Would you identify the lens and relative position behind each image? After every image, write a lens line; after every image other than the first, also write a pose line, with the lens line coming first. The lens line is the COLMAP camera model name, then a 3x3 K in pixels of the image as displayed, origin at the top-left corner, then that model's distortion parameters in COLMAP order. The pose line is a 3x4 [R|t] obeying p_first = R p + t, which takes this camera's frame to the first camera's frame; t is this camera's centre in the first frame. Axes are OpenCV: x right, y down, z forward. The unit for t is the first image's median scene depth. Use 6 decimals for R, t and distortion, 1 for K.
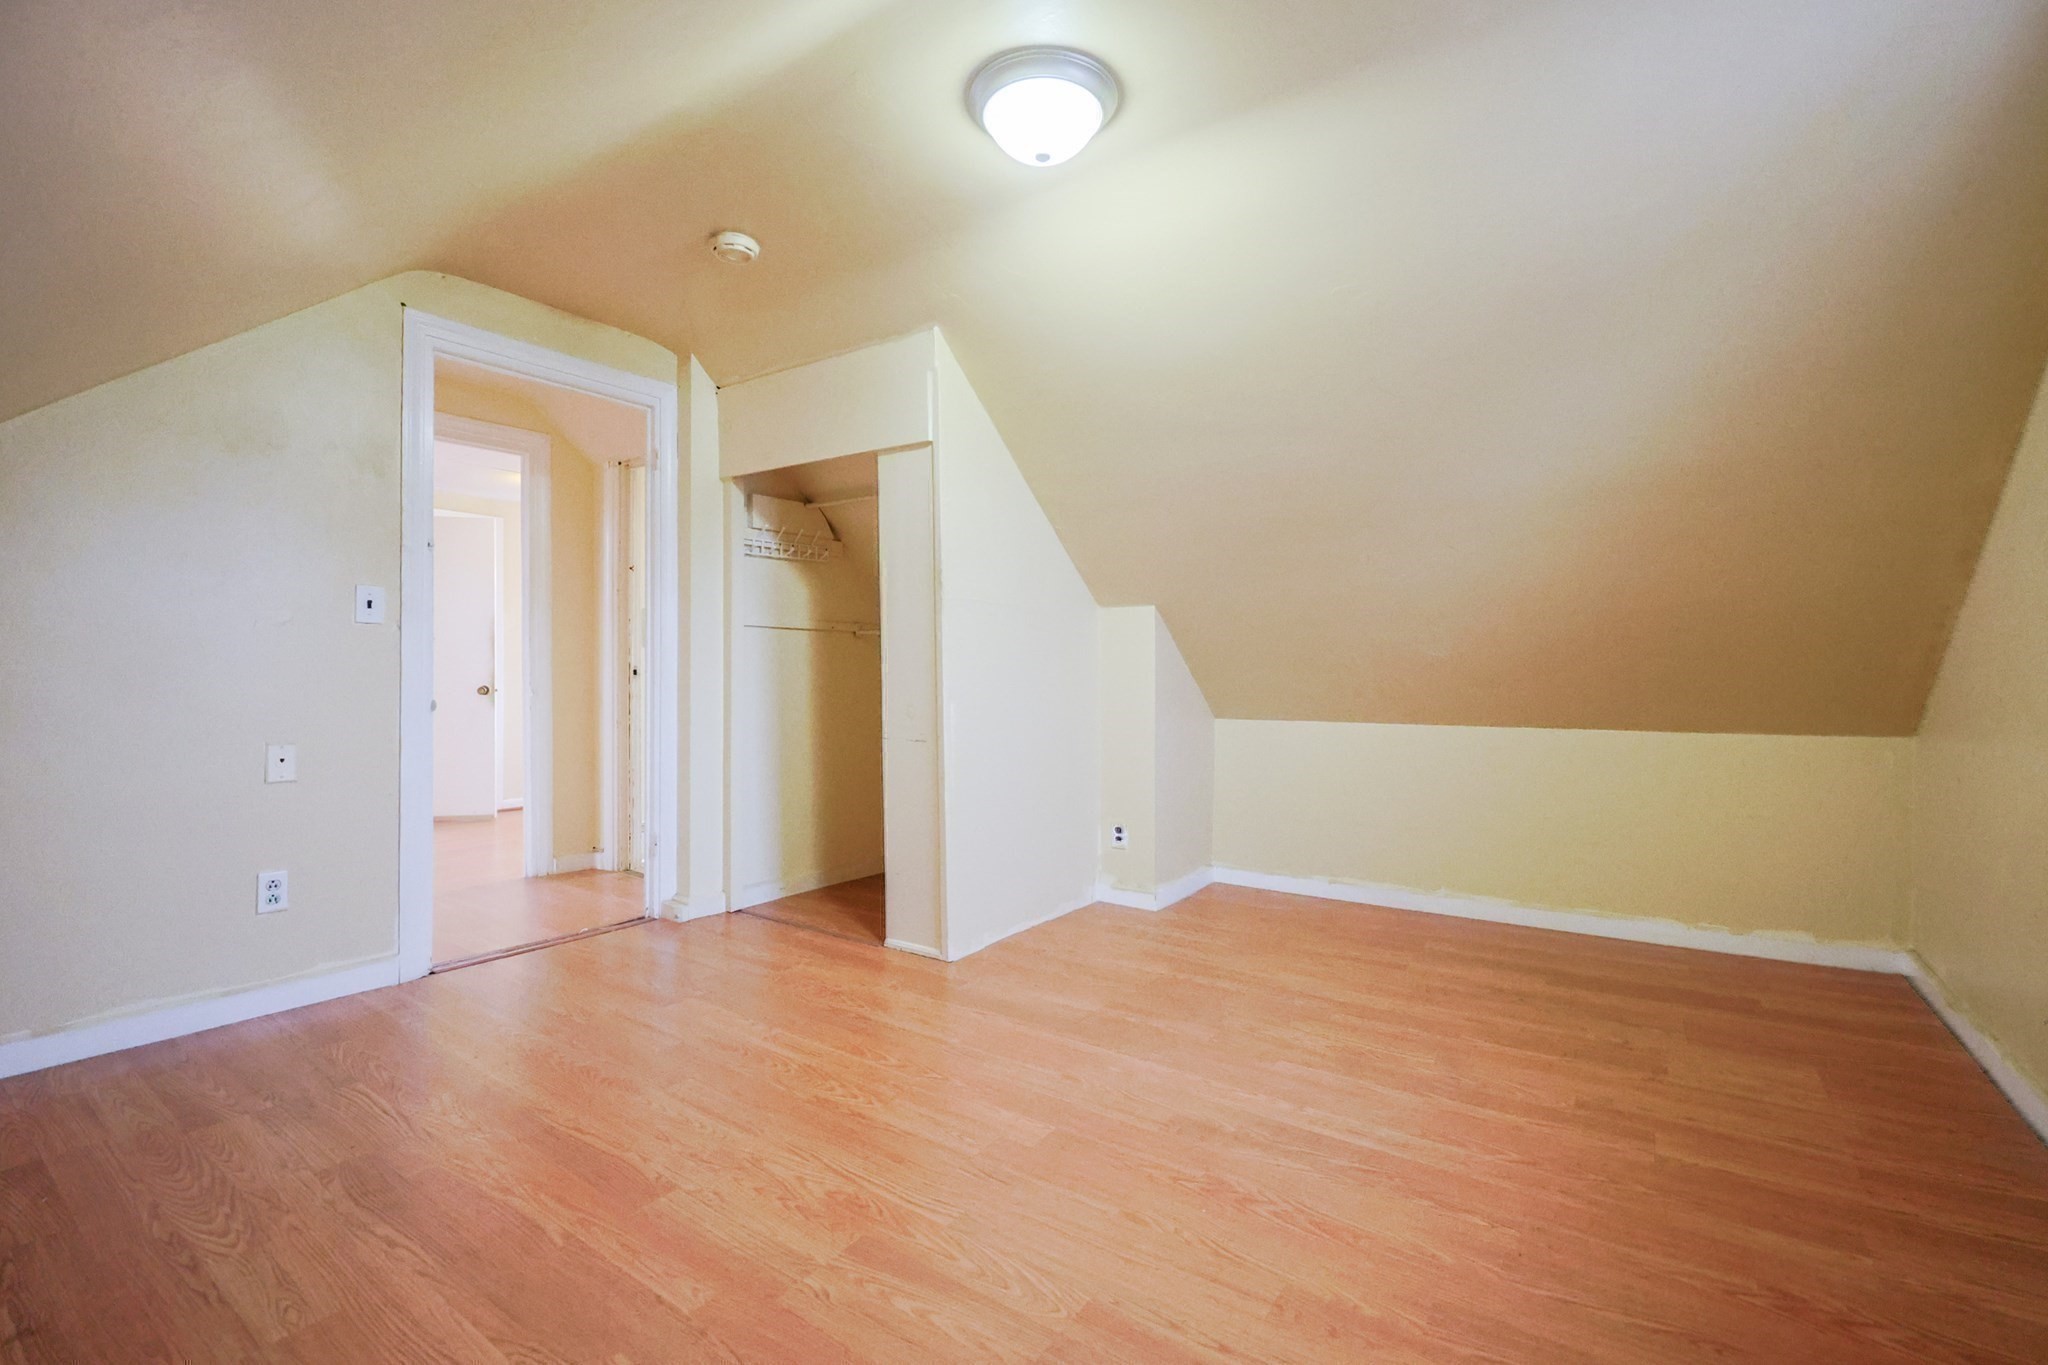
lens RADIAL K [[874.4, 0, 1024.0], [0, 874.4, 682.5], [0, 0, 1]] dist [0.000802, 0.000179]
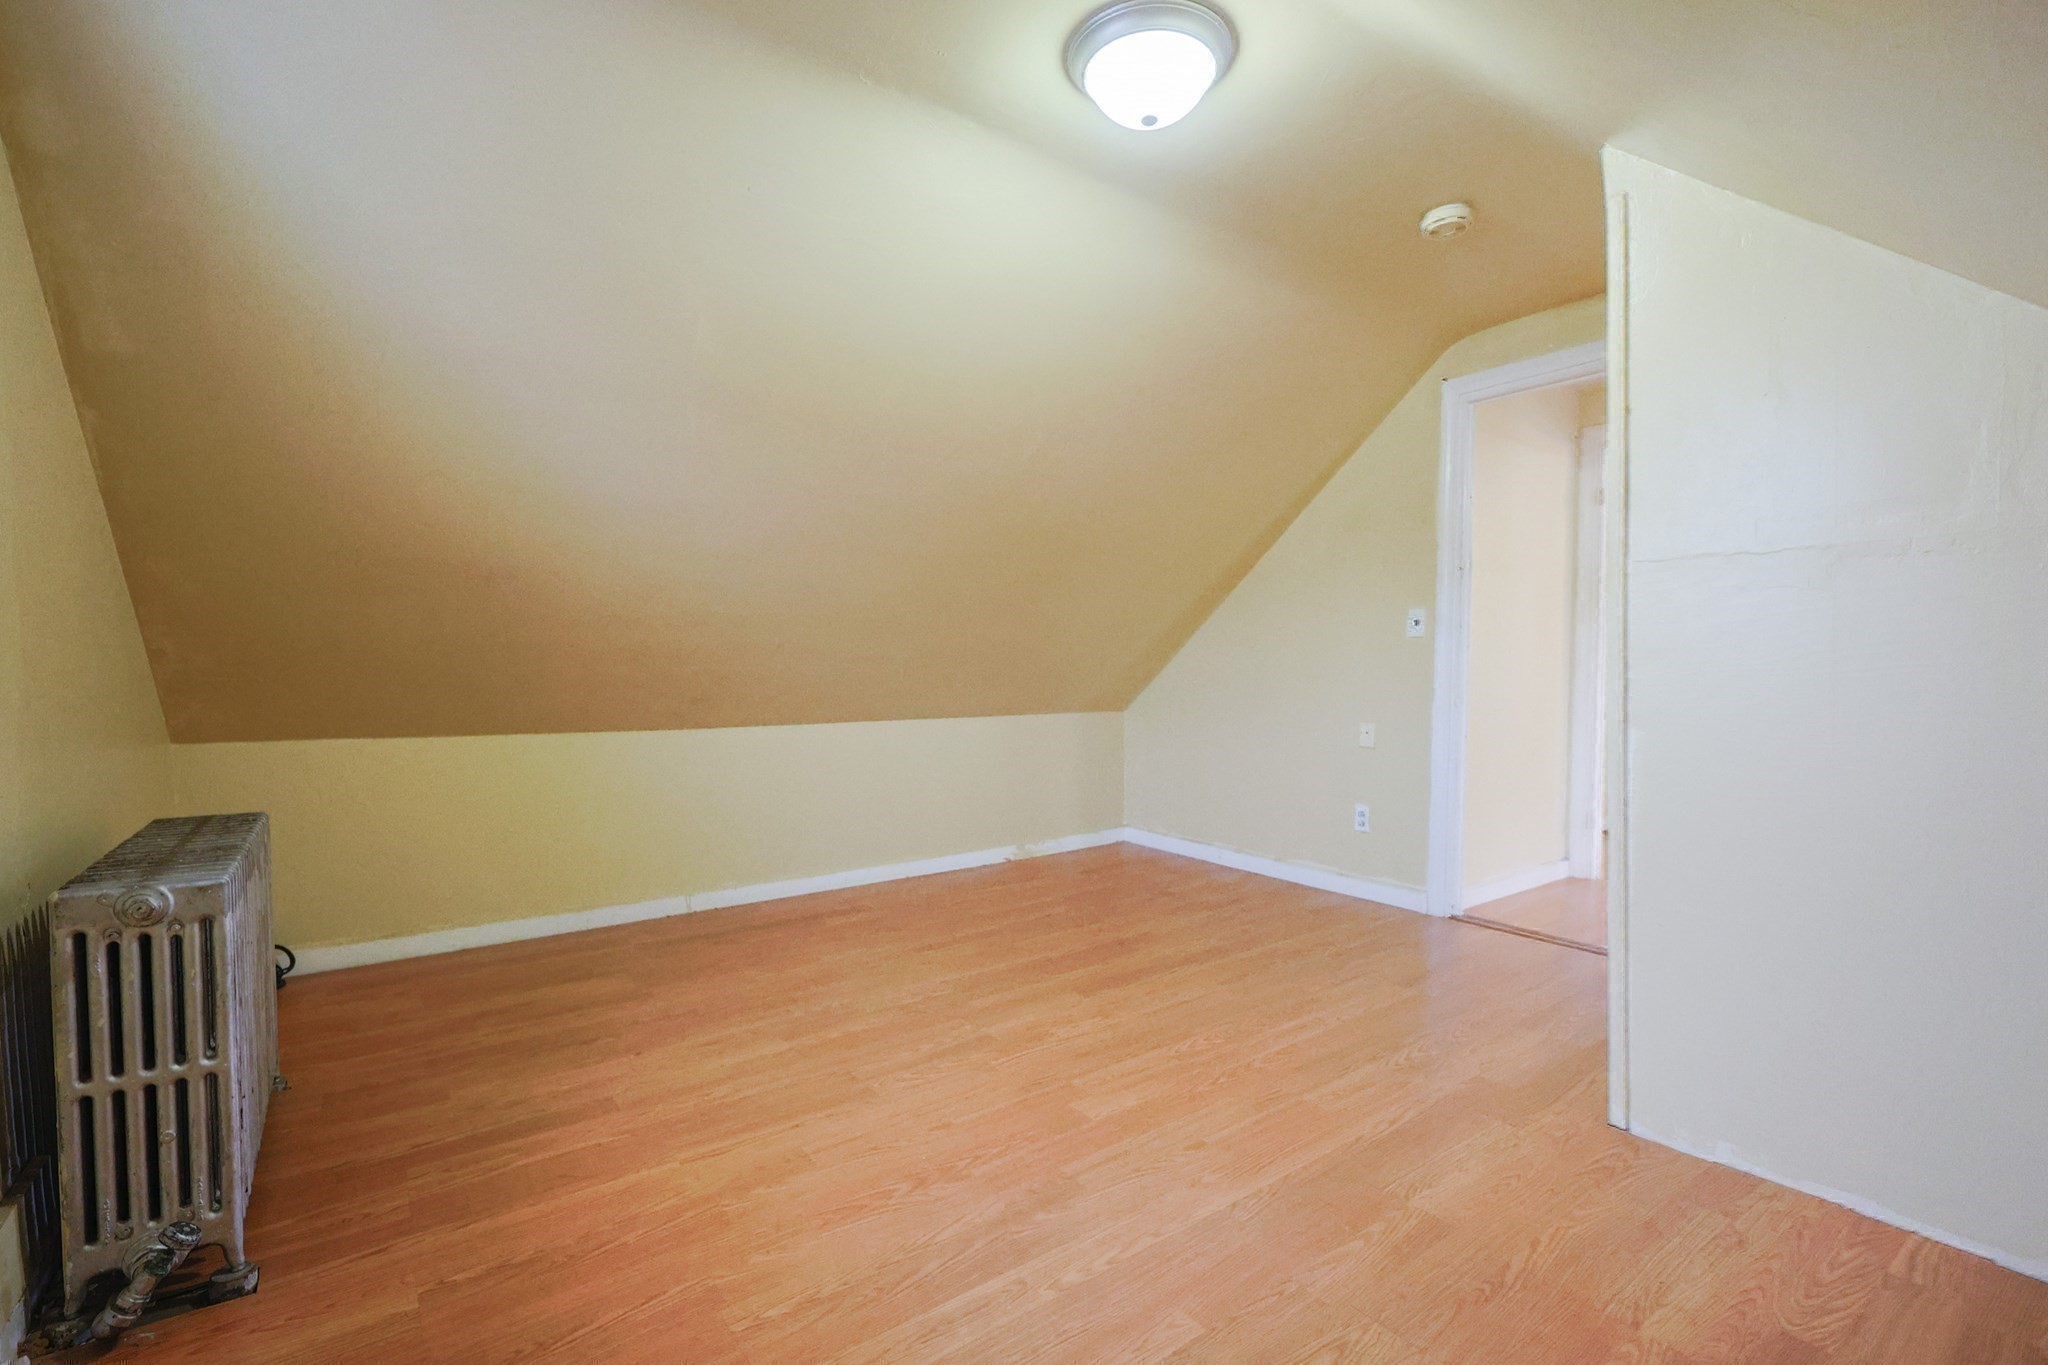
lens RADIAL K [[886.4, 0, 1034.0], [0, 886.4, 690.3], [0, 0, 1]] dist [-0.001316, -0.000568]
pose [[-0.307032, 0.017139, -0.951545, 0.998087], [0.000315, 0.999840, 0.017907, -0.014901], [0.951699, 0.005199, -0.306988, 1.195111]]
